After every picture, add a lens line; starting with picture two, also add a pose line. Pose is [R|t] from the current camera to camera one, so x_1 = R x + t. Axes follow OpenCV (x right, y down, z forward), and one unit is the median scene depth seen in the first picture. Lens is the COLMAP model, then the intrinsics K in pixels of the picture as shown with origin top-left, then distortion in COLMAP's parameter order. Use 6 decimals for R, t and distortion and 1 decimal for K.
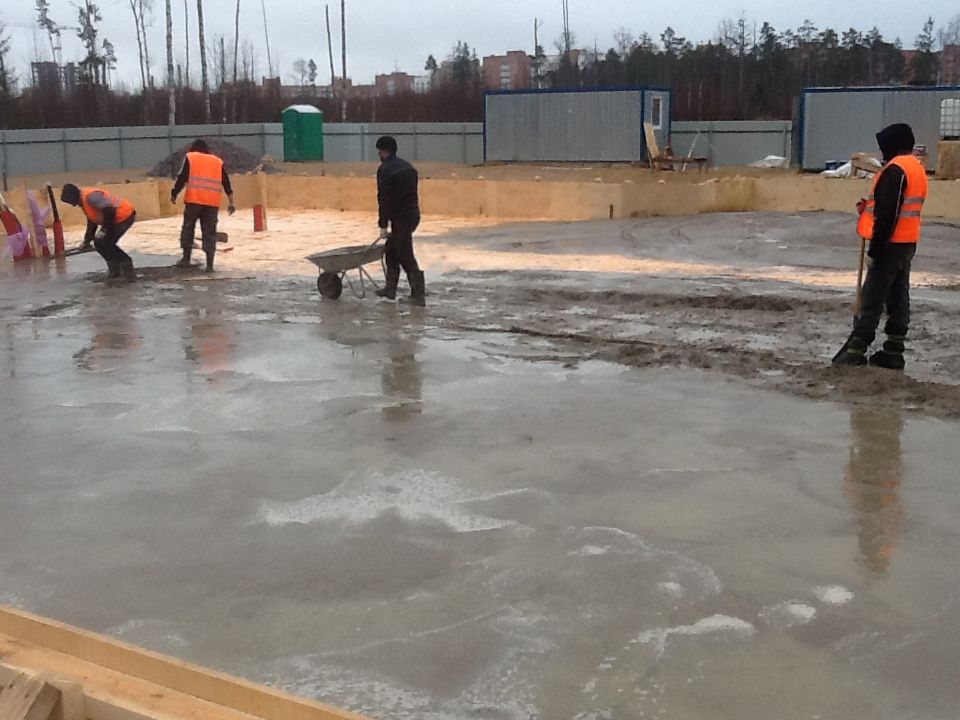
lens RADIAL K [[1199.2, 0, 480.9], [0, 1199.2, 360.8], [0, 0, 1]] dist [-0.016828, 0.000000]
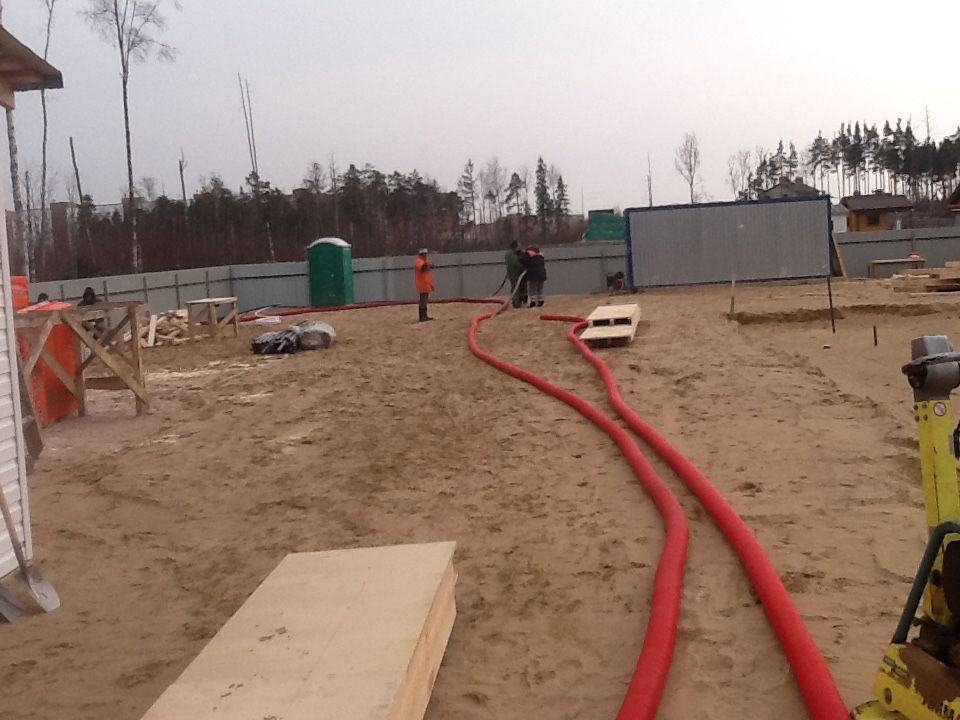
lens RADIAL K [[1199.2, 0, 479.7], [0, 1199.2, 359.6], [0, 0, 1]] dist [-0.016828, 0.000000]
pose [[0.892072, -0.081282, 0.444524, -0.114855], [0.135145, 0.986657, -0.090798, -0.011846], [-0.431212, 0.141074, 0.891153, 0.064930]]
